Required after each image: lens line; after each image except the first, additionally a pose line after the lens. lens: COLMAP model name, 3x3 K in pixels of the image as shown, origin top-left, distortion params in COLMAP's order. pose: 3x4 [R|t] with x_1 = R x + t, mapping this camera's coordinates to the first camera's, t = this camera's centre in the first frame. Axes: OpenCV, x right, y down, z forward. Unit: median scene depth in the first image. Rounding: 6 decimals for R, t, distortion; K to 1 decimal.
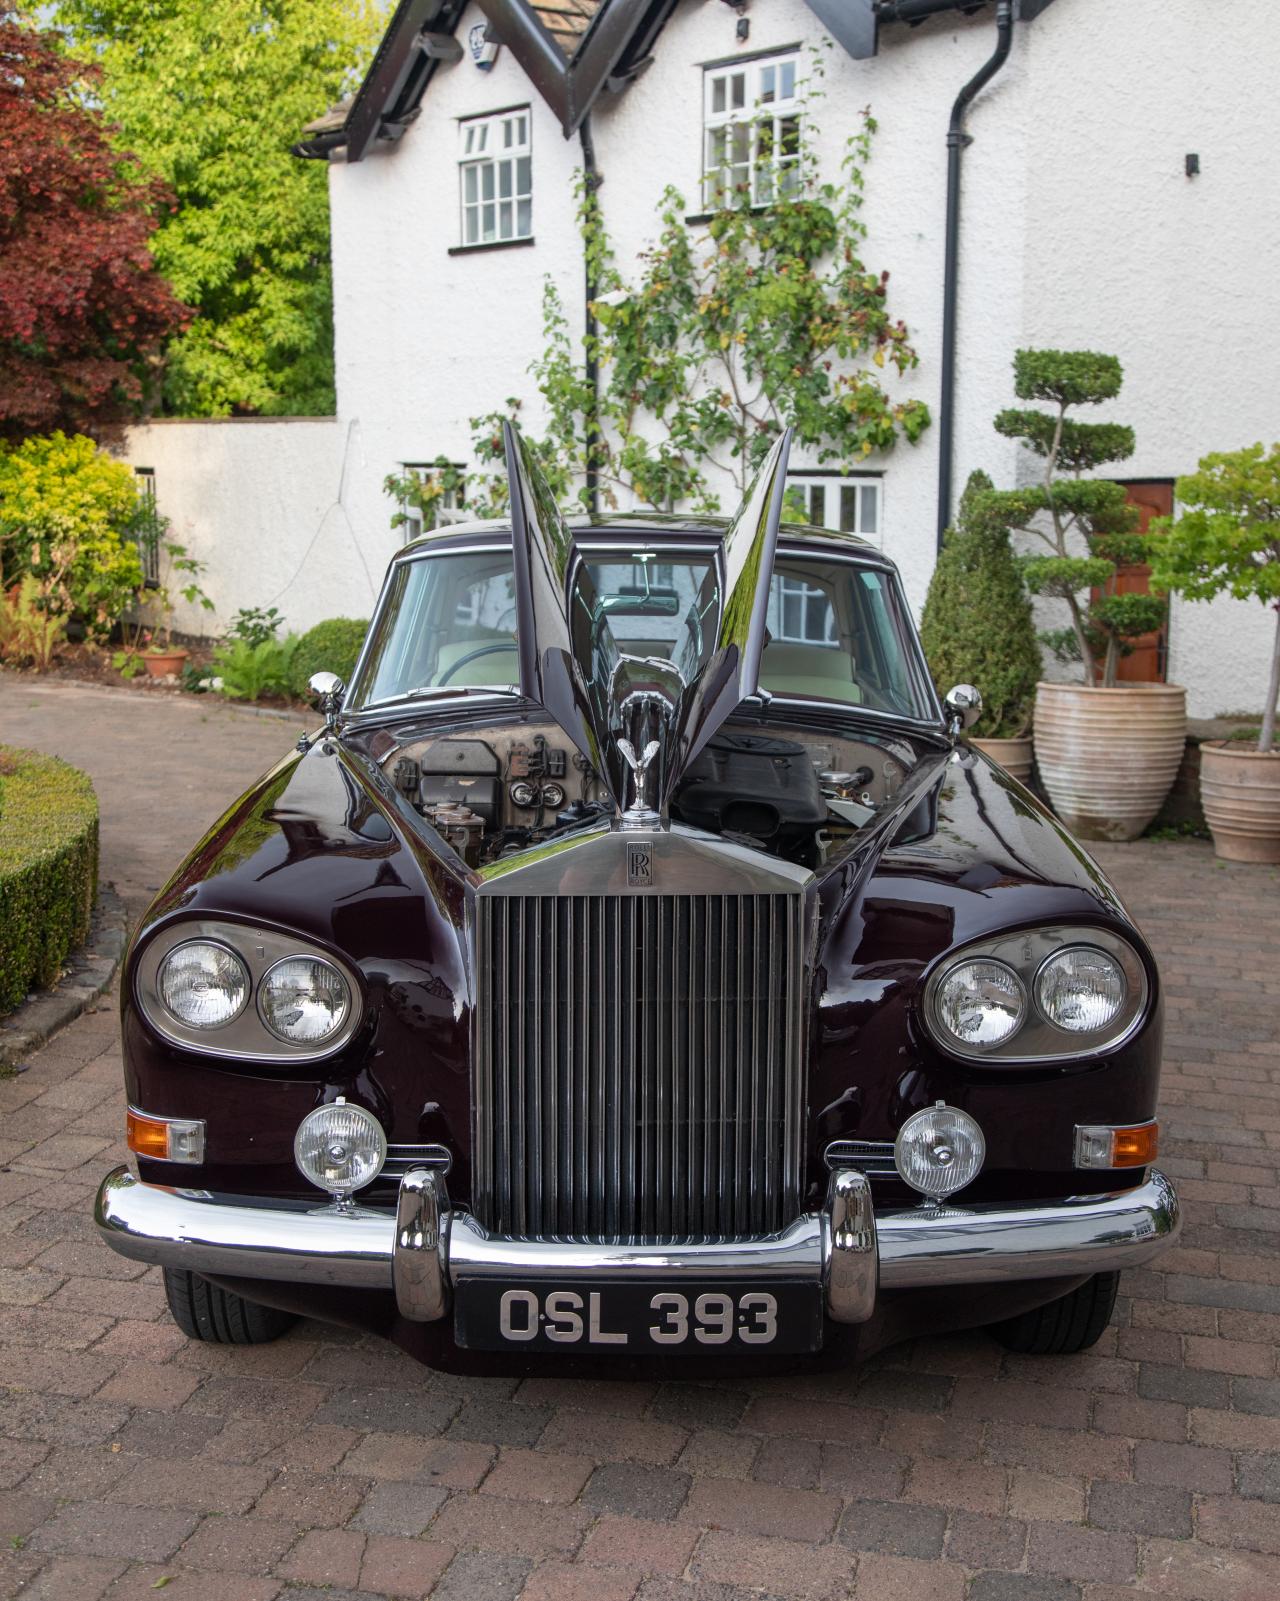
lens RADIAL K [[2034.9, 0, 640.0], [0, 2034.9, 800.5], [0, 0, 1]] dist [0.025642, 0.114129]
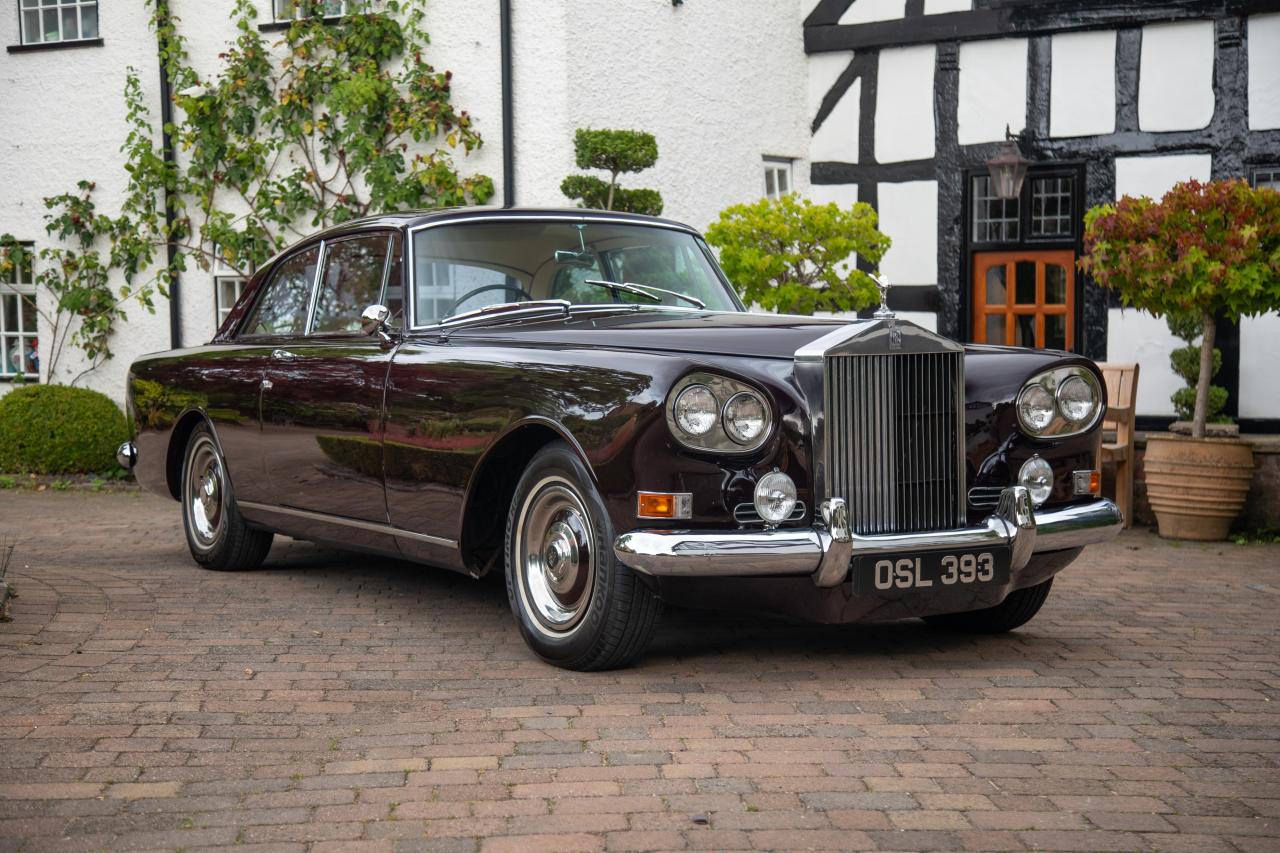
lens RADIAL K [[1996.4, 0, 640.0], [0, 1996.4, 426.5], [0, 0, 1]] dist [0.226173, -0.007116]
pose [[0.951498, -0.033498, 0.305825, -0.144981], [0.065139, 0.993453, -0.093848, 0.072770], [-0.300679, 0.109217, 0.947451, -0.157458]]
